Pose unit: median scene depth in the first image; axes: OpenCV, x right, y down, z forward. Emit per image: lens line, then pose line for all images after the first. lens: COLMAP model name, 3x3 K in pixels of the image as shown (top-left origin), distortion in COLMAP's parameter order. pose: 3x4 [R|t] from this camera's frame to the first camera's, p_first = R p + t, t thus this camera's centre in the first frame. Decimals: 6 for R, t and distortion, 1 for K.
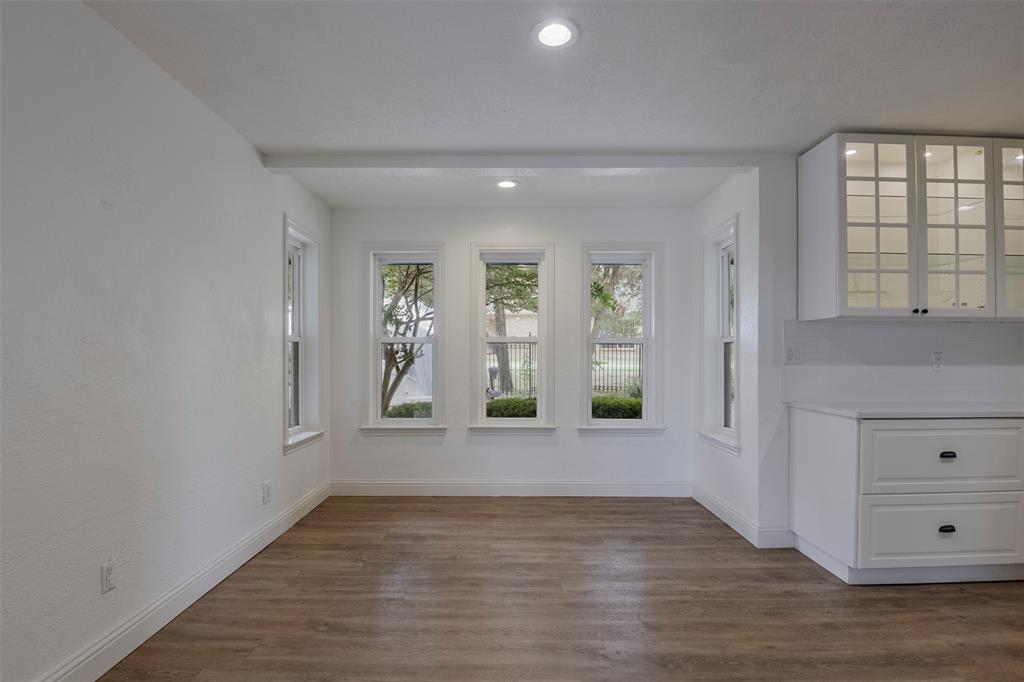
lens RADIAL K [[511.6, 0, 507.8], [0, 511.6, 352.9], [0, 0, 1]] dist [-0.002329, -0.023347]
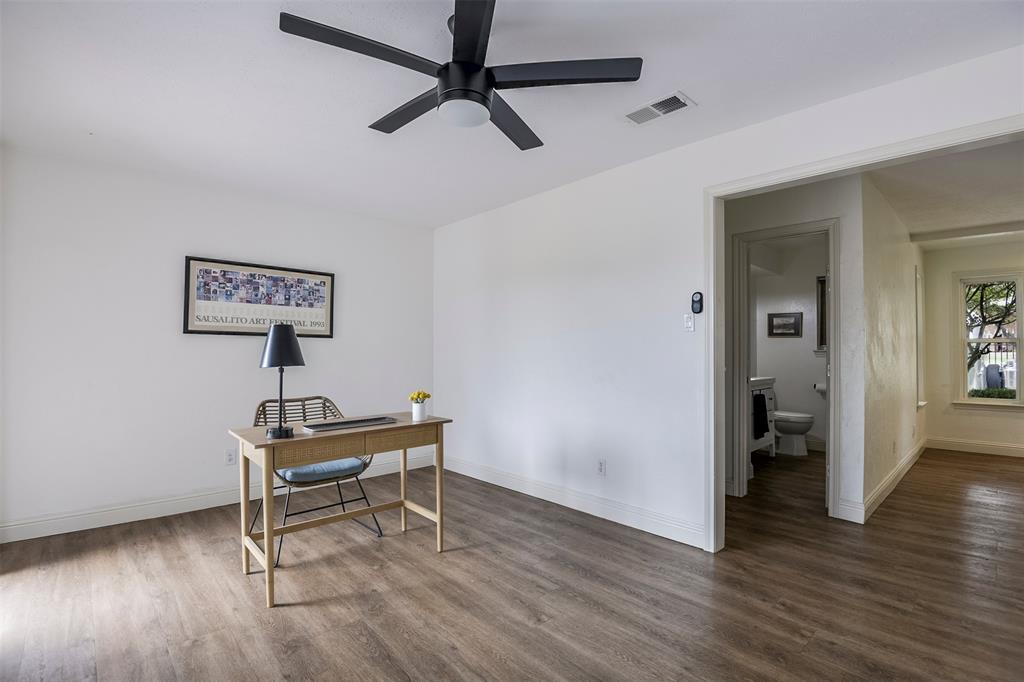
lens RADIAL K [[480.1, 0, 506.9], [0, 480.1, 343.4], [0, 0, 1]] dist [-0.002718, -0.031213]
pose [[0.685096, -0.010916, -0.728371, -0.280921], [0.000614, 0.999896, -0.014408, -0.003419], [0.728452, 0.009424, 0.685031, -1.215495]]
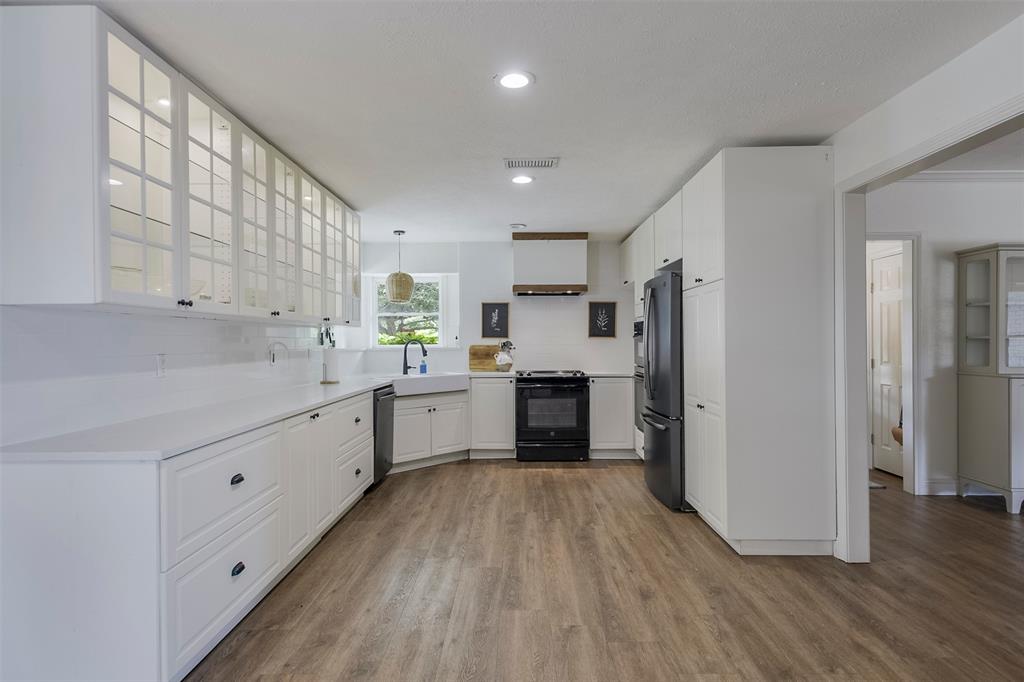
lens RADIAL K [[533.4, 0, 512.0], [0, 533.4, 341.0], [0, 0, 1]] dist [0.046930, -0.026732]
pose [[0.011192, -0.003633, 0.999931, -0.013492], [0.004177, 0.999985, 0.003587, -0.024383], [-0.999929, 0.004136, 0.011207, 0.471384]]
